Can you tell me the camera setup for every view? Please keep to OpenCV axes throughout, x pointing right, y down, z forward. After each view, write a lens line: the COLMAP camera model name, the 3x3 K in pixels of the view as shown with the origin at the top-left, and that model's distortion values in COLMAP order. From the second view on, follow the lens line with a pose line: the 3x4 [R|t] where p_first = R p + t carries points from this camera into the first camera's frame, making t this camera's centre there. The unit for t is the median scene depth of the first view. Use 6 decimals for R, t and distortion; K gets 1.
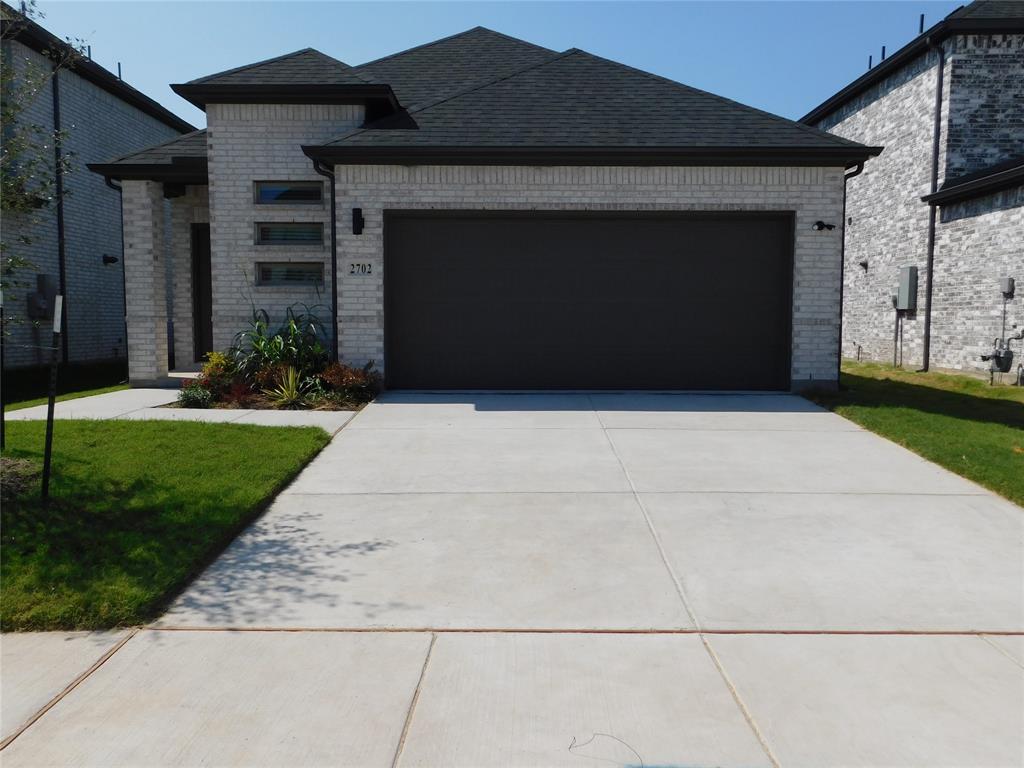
lens RADIAL K [[837.2, 0, 512.0], [0, 837.2, 384.0], [0, 0, 1]] dist [-0.003340, 0.010380]
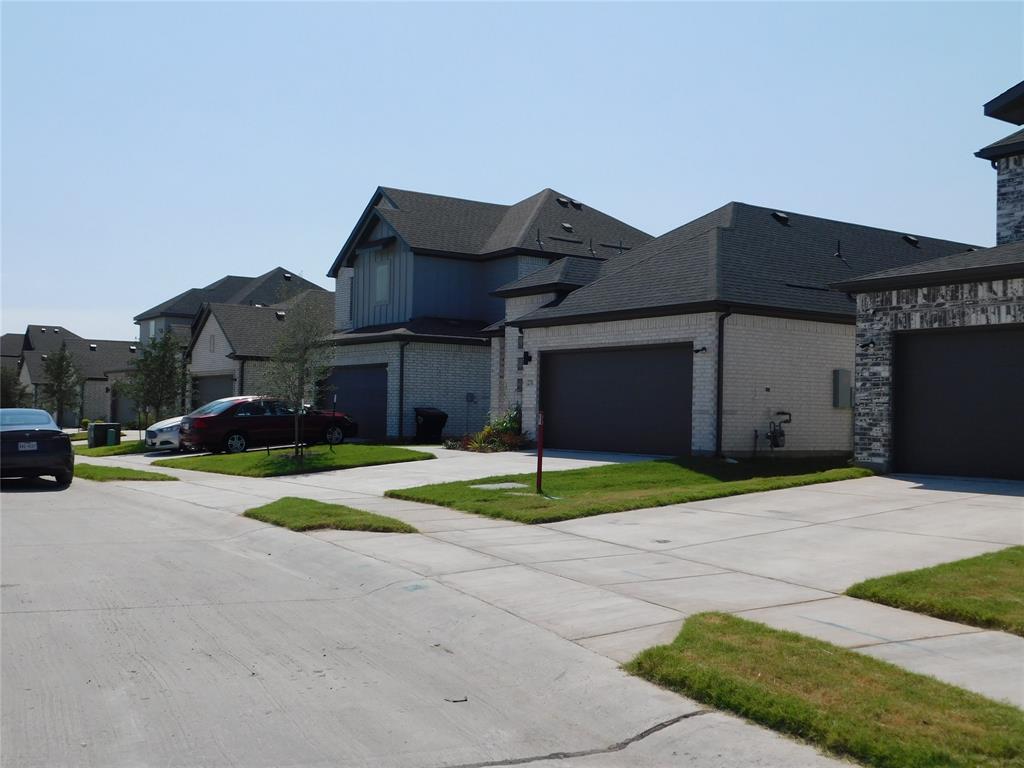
lens RADIAL K [[1091.4, 0, 512.0], [0, 1091.4, 384.0], [0, 0, 1]] dist [0.001567, -0.010032]
pose [[0.575939, -0.015866, -0.817339, 1.854434], [-0.076804, 0.994339, -0.073422, 0.049897], [0.813877, 0.105062, 0.571460, -0.446064]]
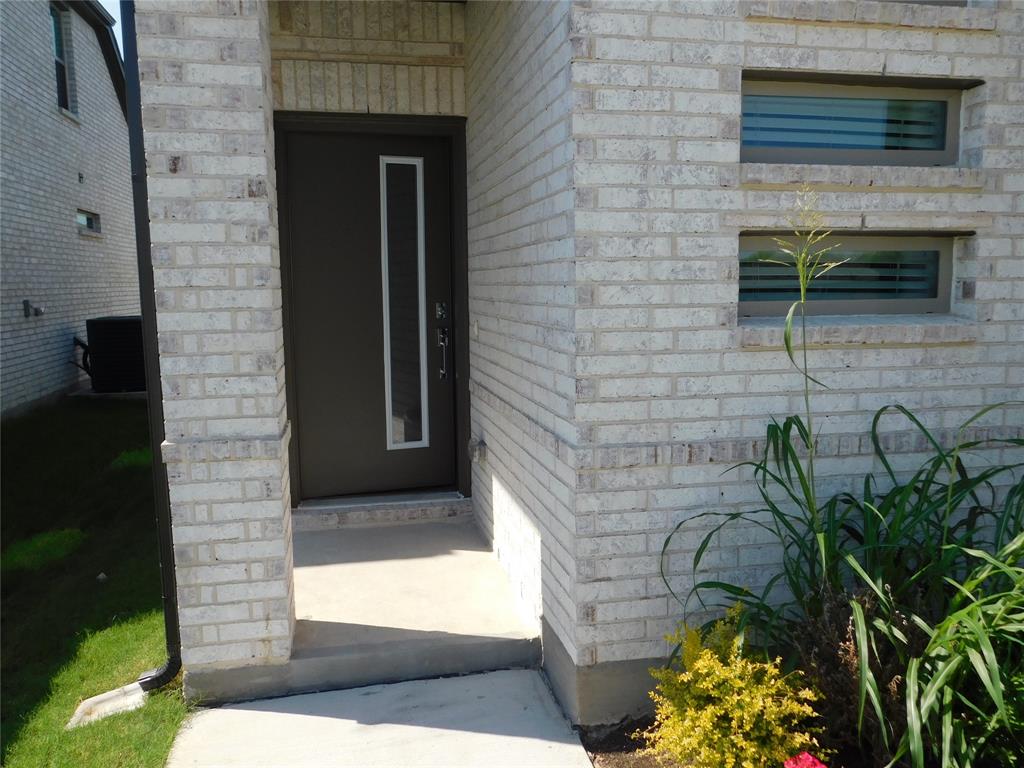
lens RADIAL K [[837.2, 0, 512.0], [0, 837.2, 384.0], [0, 0, 1]] dist [-0.003340, 0.010380]
pose [[0.977484, -0.040081, 0.207169, -0.408762], [0.029777, 0.998171, 0.052620, -0.108894], [-0.208899, -0.045266, 0.976889, 0.726188]]
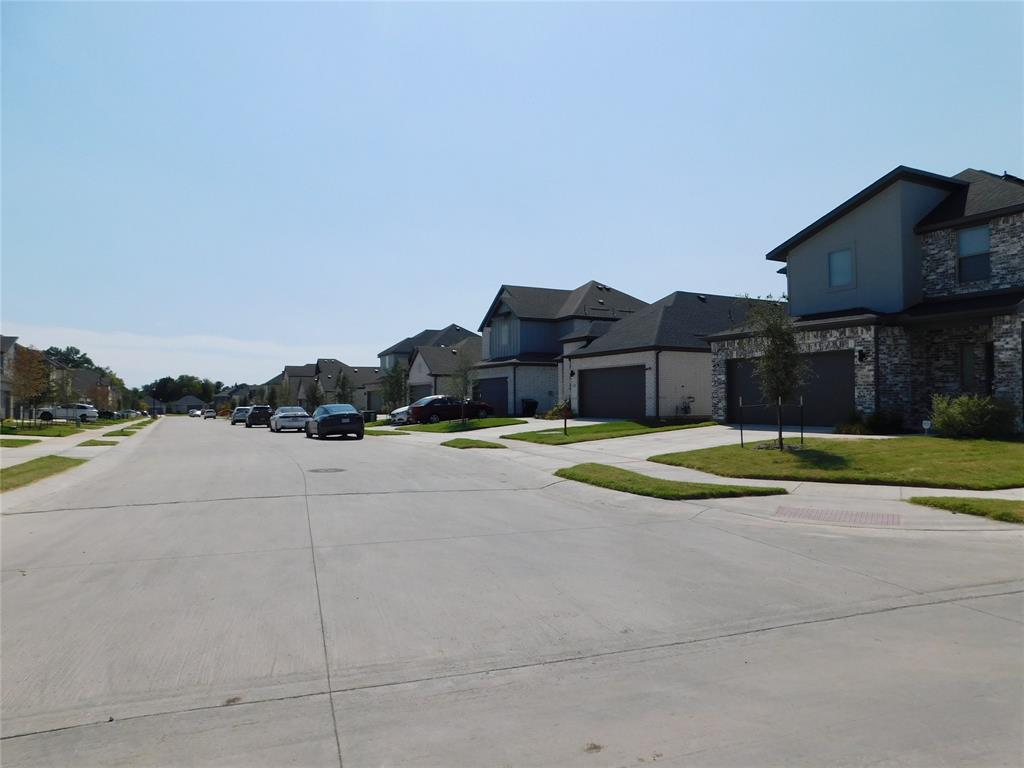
lens RADIAL K [[694.1, 0, 512.0], [0, 694.1, 384.0], [0, 0, 1]] dist [0.001176, 0.000059]
pose [[0.465091, -0.029509, -0.884771, 2.580743], [-0.057937, 0.996287, -0.063684, 0.076839], [0.883365, 0.080880, 0.461654, -0.744877]]
